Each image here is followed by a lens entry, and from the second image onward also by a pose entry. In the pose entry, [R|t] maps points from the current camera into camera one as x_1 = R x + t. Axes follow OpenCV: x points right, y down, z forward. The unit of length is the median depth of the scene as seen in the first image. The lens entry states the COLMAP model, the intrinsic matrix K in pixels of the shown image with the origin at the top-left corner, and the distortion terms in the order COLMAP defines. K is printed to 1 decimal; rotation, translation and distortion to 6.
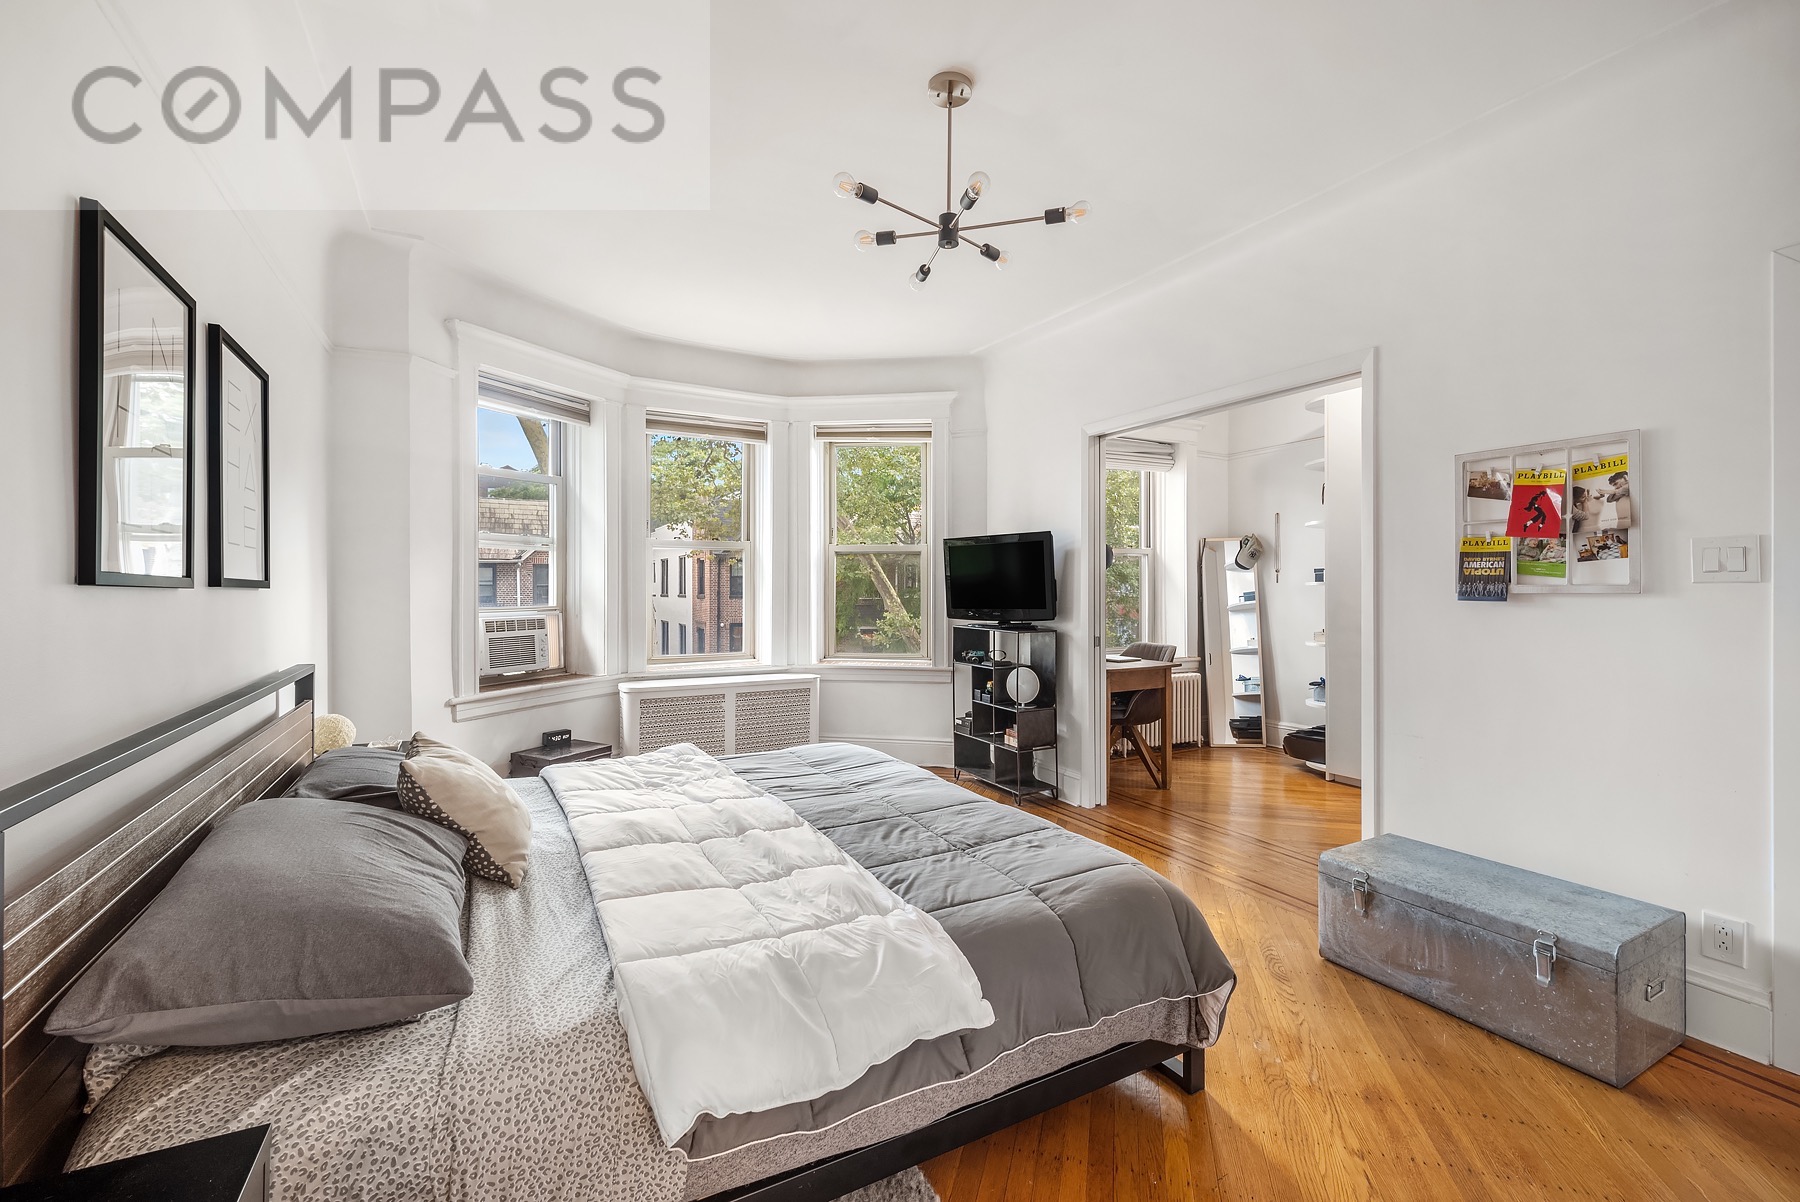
lens RADIAL K [[766.2, 0, 899.2], [0, 766.2, 584.6], [0, 0, 1]] dist [0.000601, -0.000005]
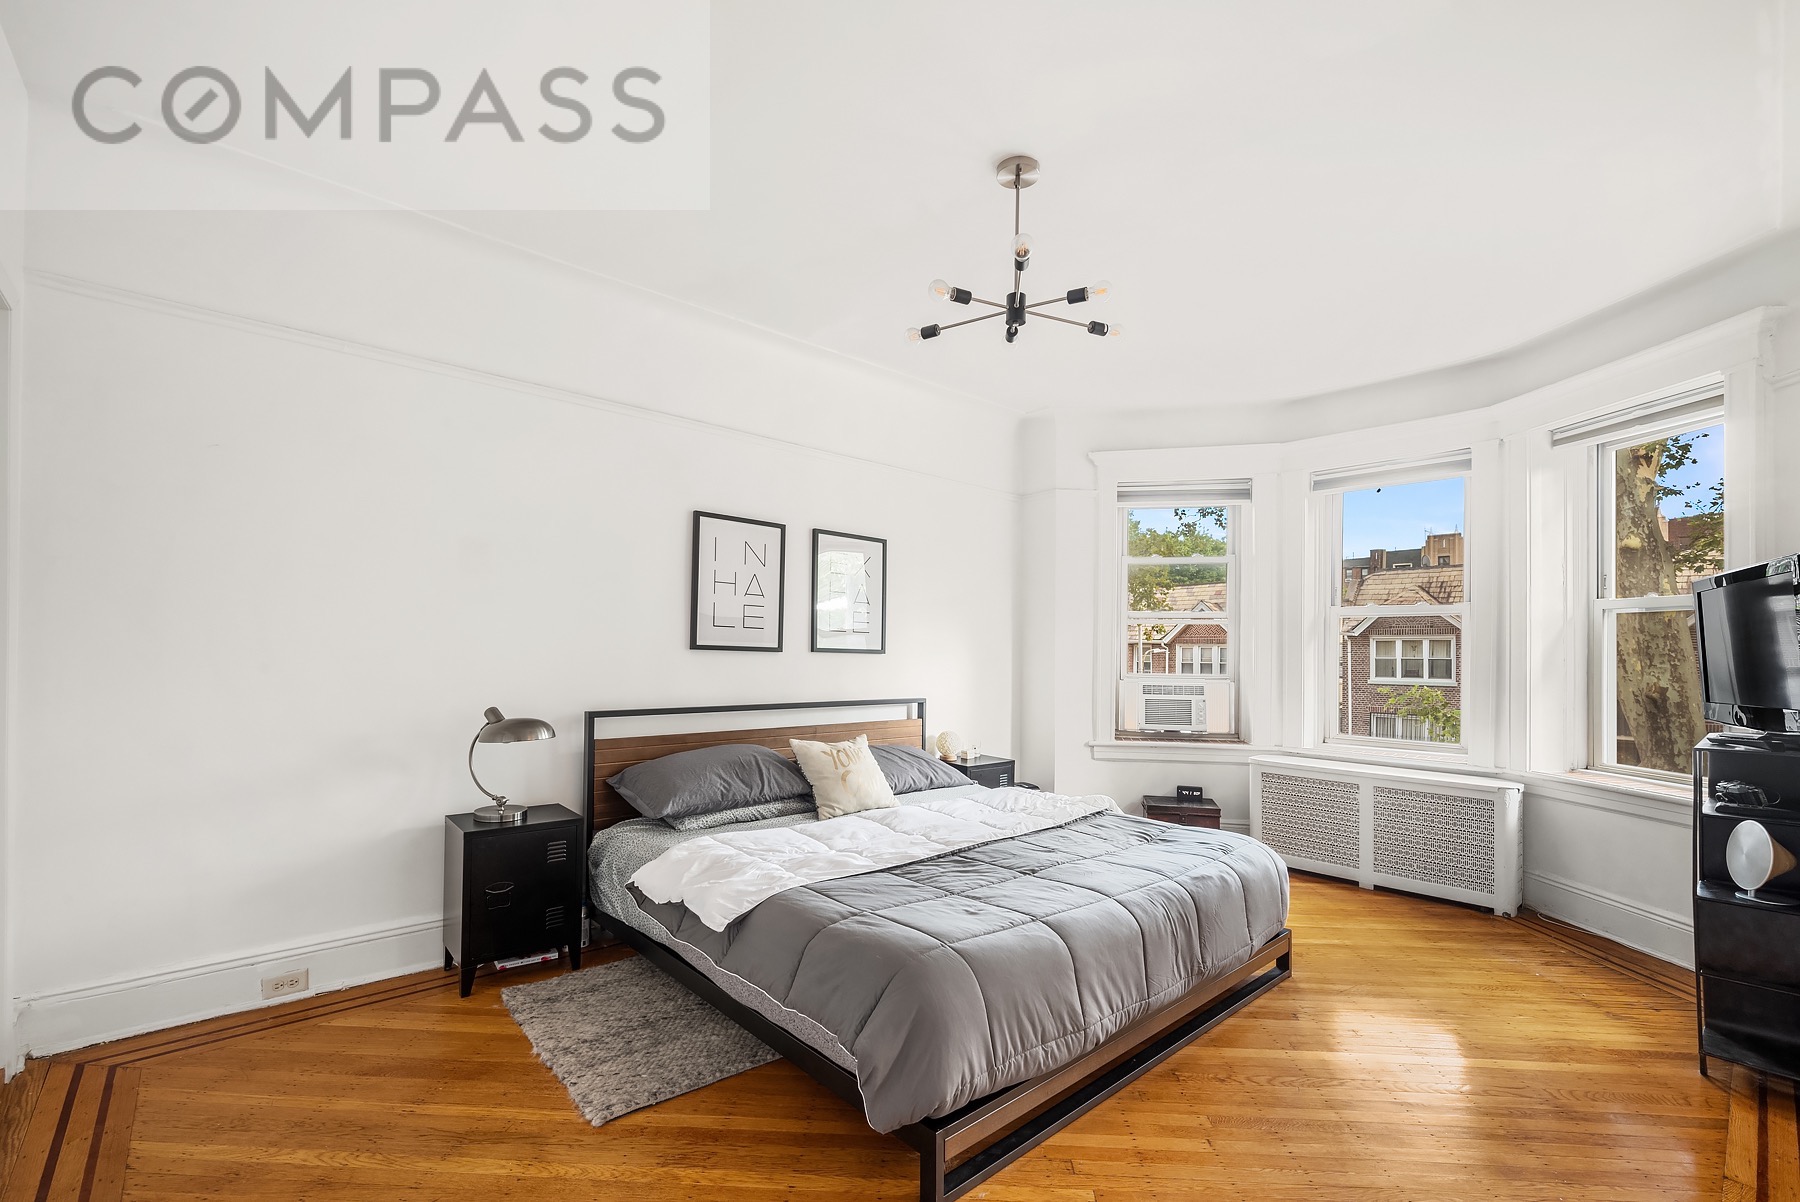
lens RADIAL K [[774.5, 0, 899.4], [0, 774.5, 650.1], [0, 0, 1]] dist [-0.000438, -0.000042]
pose [[0.226830, -0.003811, -0.973927, 0.617367], [-0.011219, 0.999916, -0.006525, 0.005381], [0.973870, 0.012406, 0.226768, 0.368650]]
